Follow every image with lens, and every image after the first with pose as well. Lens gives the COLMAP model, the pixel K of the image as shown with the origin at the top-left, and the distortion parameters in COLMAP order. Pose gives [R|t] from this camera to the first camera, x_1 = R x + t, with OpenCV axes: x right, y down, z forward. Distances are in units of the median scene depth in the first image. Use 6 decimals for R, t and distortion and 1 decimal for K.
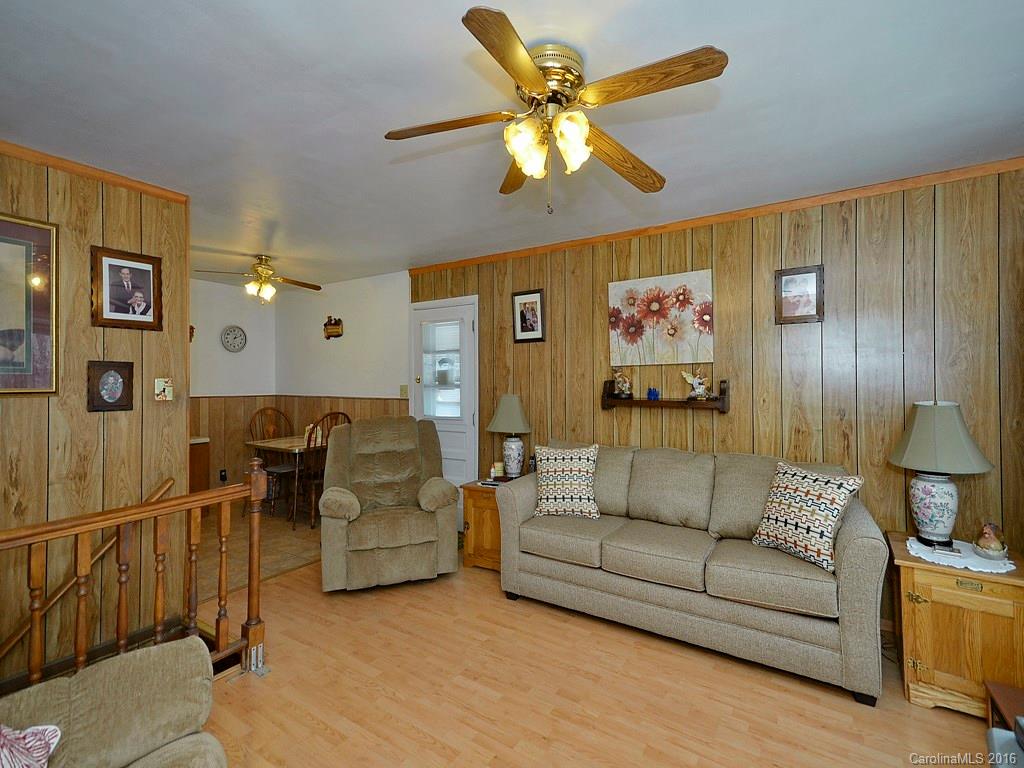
lens RADIAL K [[466.4, 0, 516.9], [0, 466.4, 380.9], [0, 0, 1]] dist [0.003963, 0.000202]
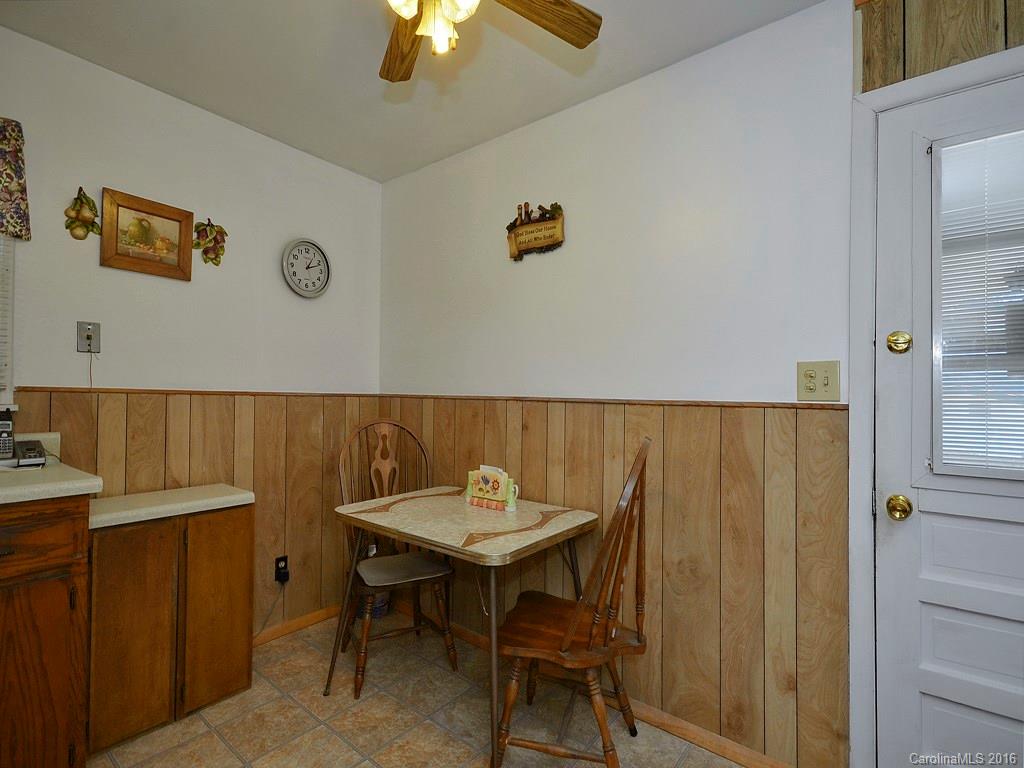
lens RADIAL K [[505.6, 0, 507.7], [0, 505.6, 387.9], [0, 0, 1]] dist [-0.001276, 0.000000]
pose [[0.990833, 0.011276, -0.134622, -0.352251], [-0.011820, 0.999925, -0.003244, 0.026676], [0.134575, 0.004806, 0.990892, 0.550466]]
